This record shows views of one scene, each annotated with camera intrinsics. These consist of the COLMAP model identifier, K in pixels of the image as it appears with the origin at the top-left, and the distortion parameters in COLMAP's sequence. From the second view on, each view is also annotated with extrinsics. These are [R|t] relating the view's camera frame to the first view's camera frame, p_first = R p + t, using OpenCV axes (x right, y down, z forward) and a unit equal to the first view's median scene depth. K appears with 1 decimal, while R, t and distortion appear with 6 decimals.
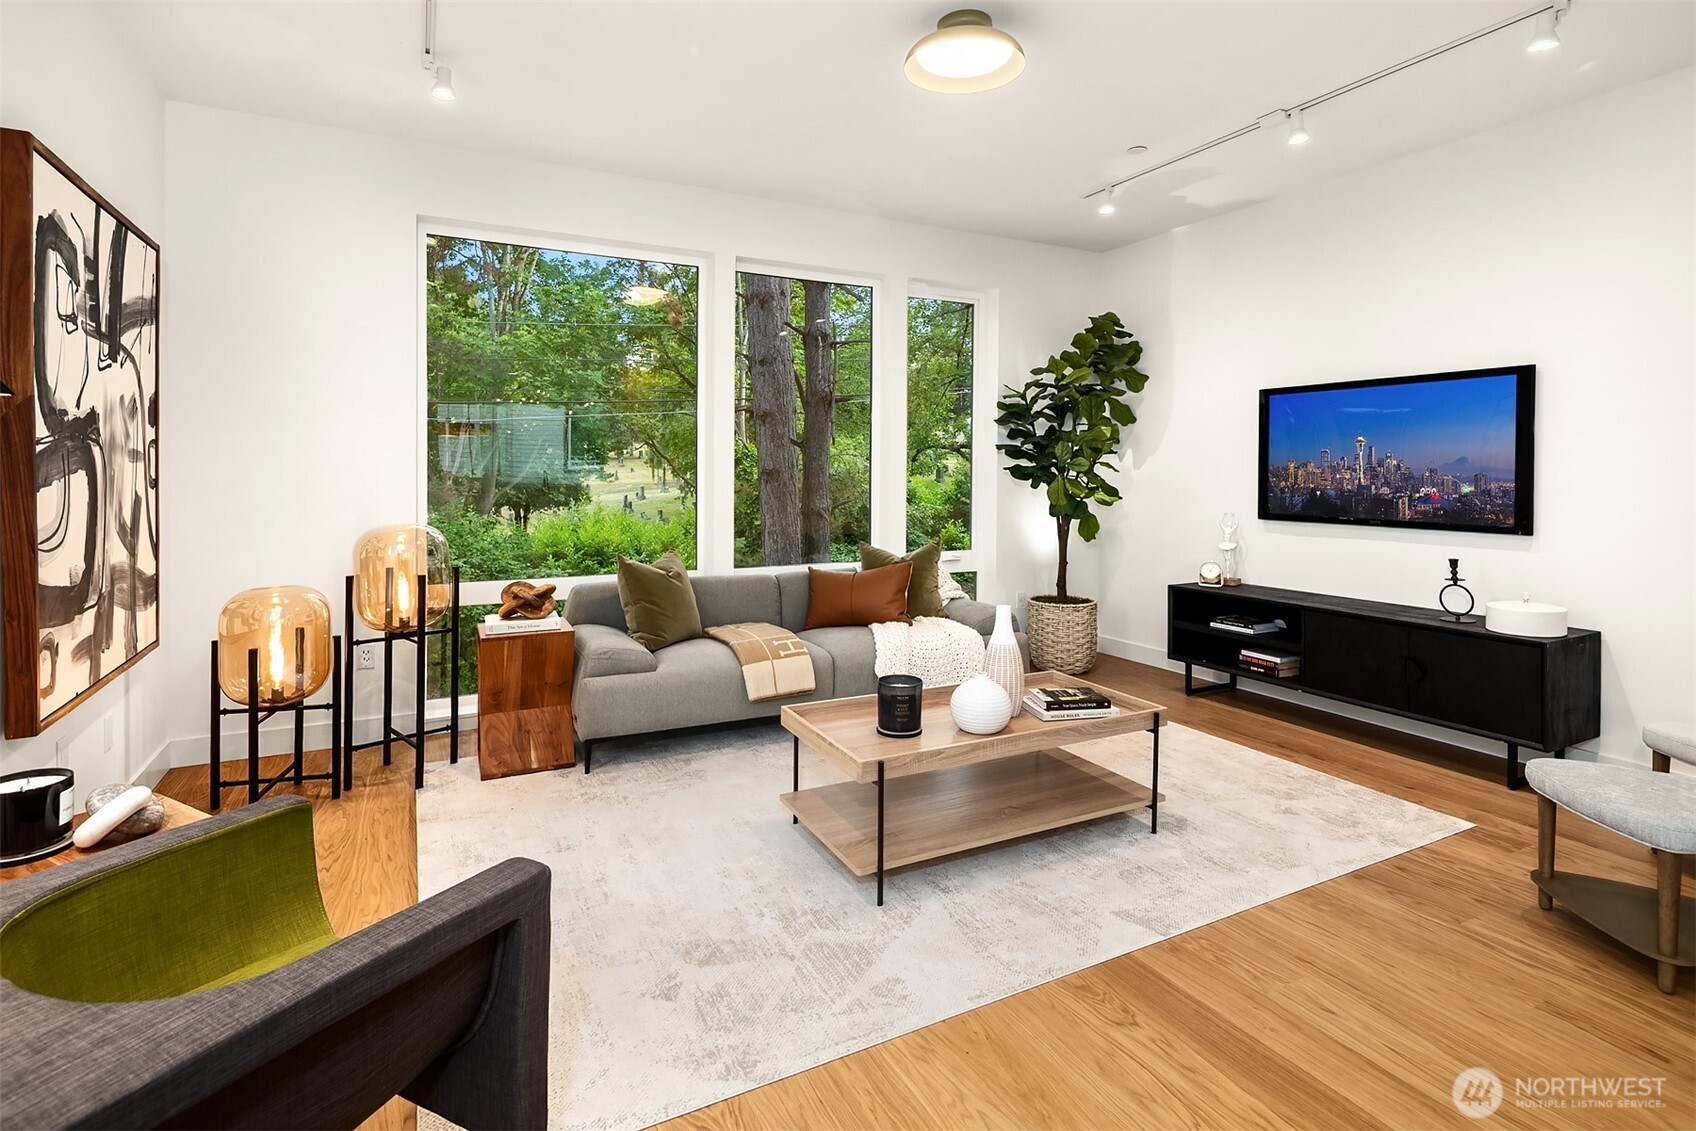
lens RADIAL K [[825.7, 0, 841.9], [0, 825.7, 483.3], [0, 0, 1]] dist [0.000182, -0.000283]
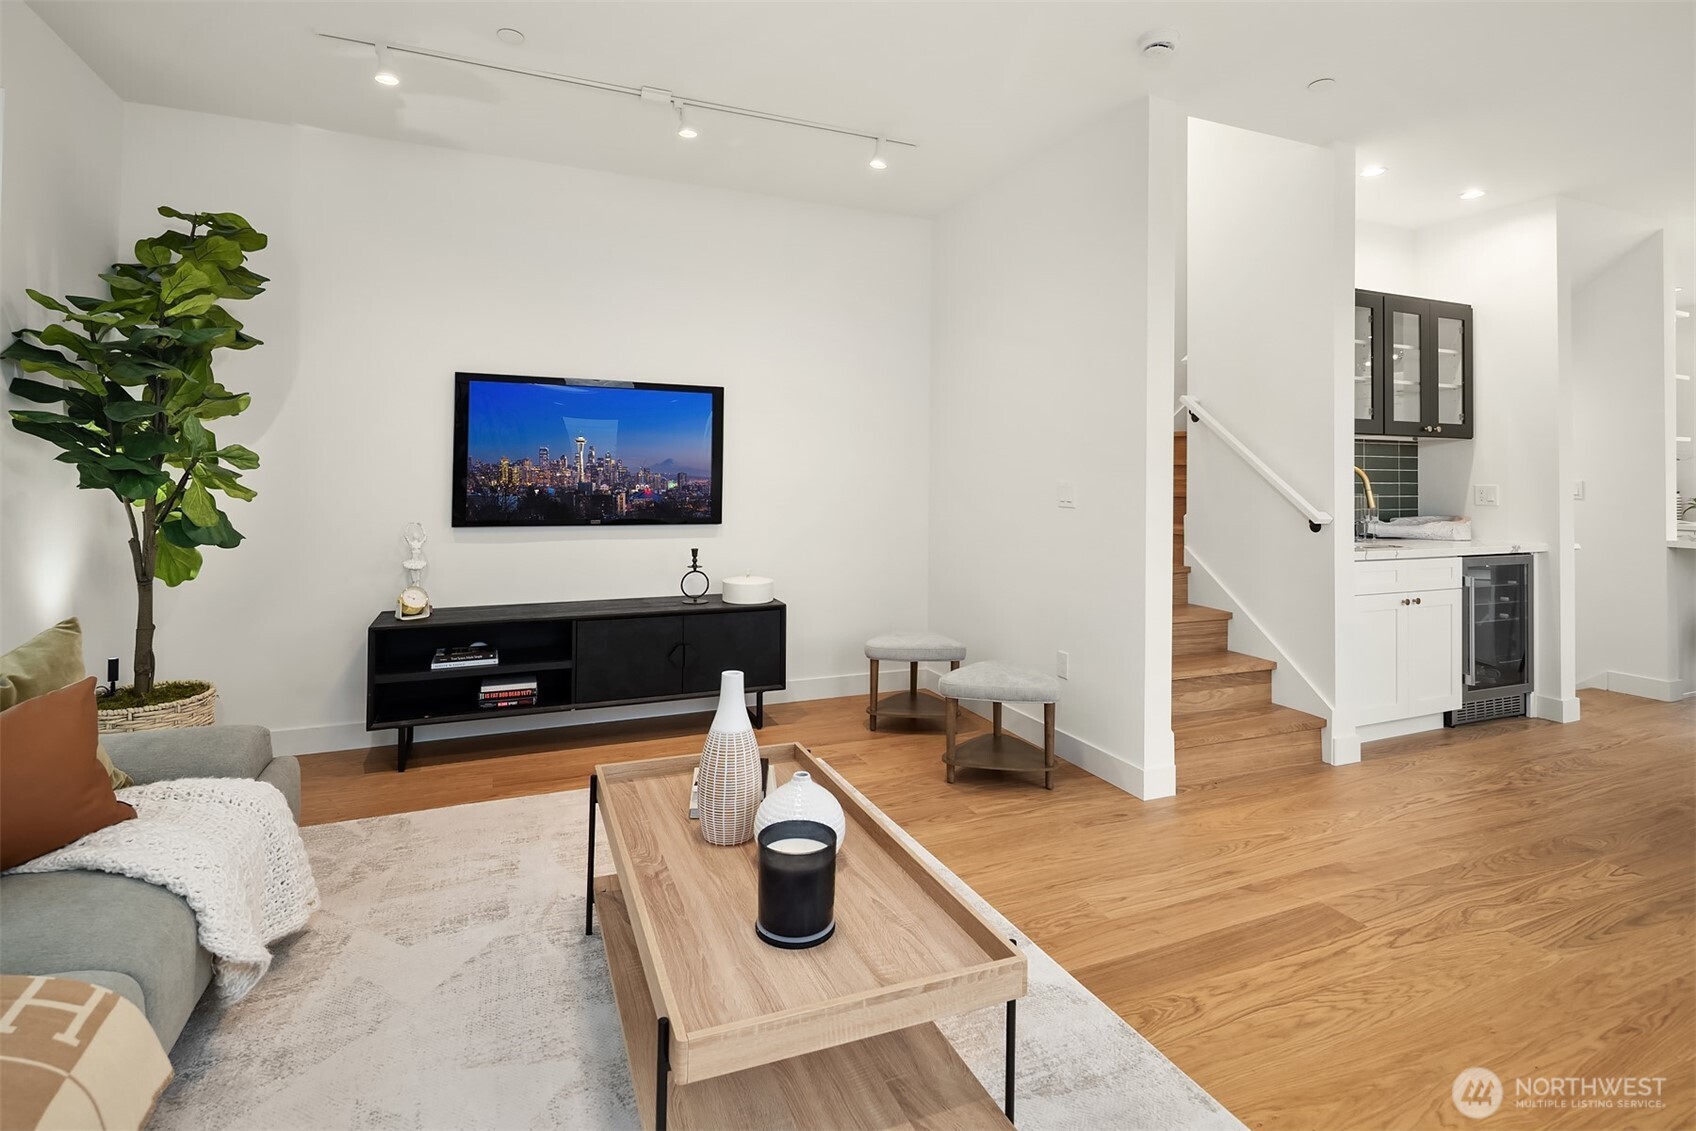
lens RADIAL K [[822.0, 0, 847.8], [0, 822.0, 463.0], [0, 0, 1]] dist [-0.003711, -0.000865]
pose [[0.069825, 0.018759, 0.997383, -0.378673], [0.003401, 0.999813, -0.019042, -0.004355], [-0.997553, 0.004722, 0.069749, 0.708573]]
